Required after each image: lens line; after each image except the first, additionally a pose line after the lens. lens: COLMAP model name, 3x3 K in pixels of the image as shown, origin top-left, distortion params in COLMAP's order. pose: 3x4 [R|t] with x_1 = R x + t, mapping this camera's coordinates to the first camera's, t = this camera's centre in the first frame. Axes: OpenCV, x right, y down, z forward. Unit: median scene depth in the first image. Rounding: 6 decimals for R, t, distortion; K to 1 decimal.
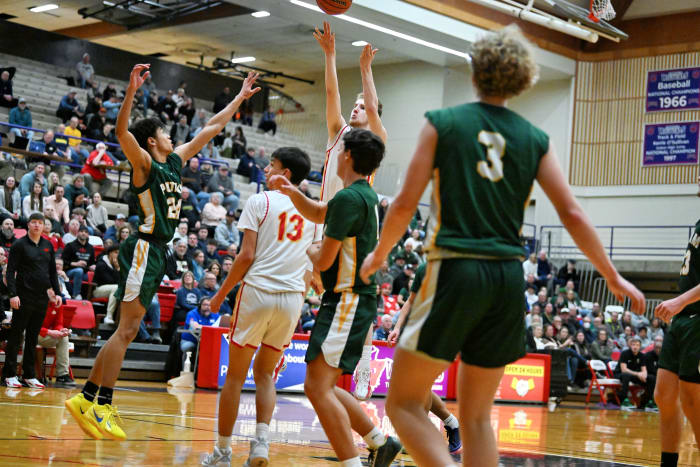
lens RADIAL K [[1360.0, 0, 361.5], [0, 1360.0, 232.2], [0, 0, 1]] dist [-0.006929, -0.061831]
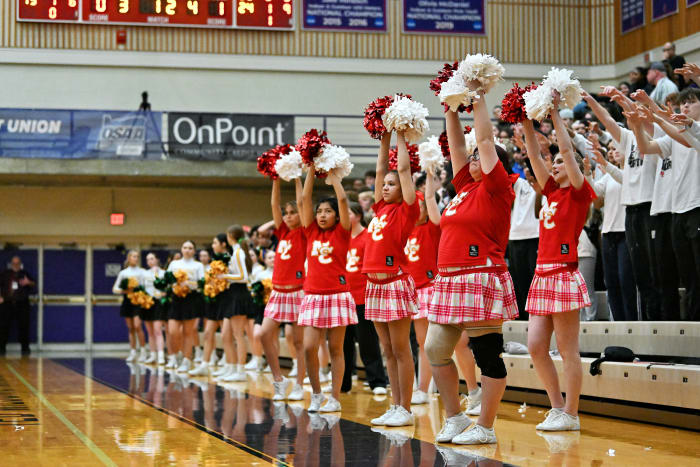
lens RADIAL K [[1644.8, 0, 350.0], [0, 1644.8, 233.5], [0, 0, 1]] dist [0.084572, 0.133714]
pose [[0.575348, -0.042183, 0.816820, -0.453049], [-0.021349, 0.997554, 0.066554, -0.000343], [-0.817630, -0.055730, 0.573041, 0.444101]]
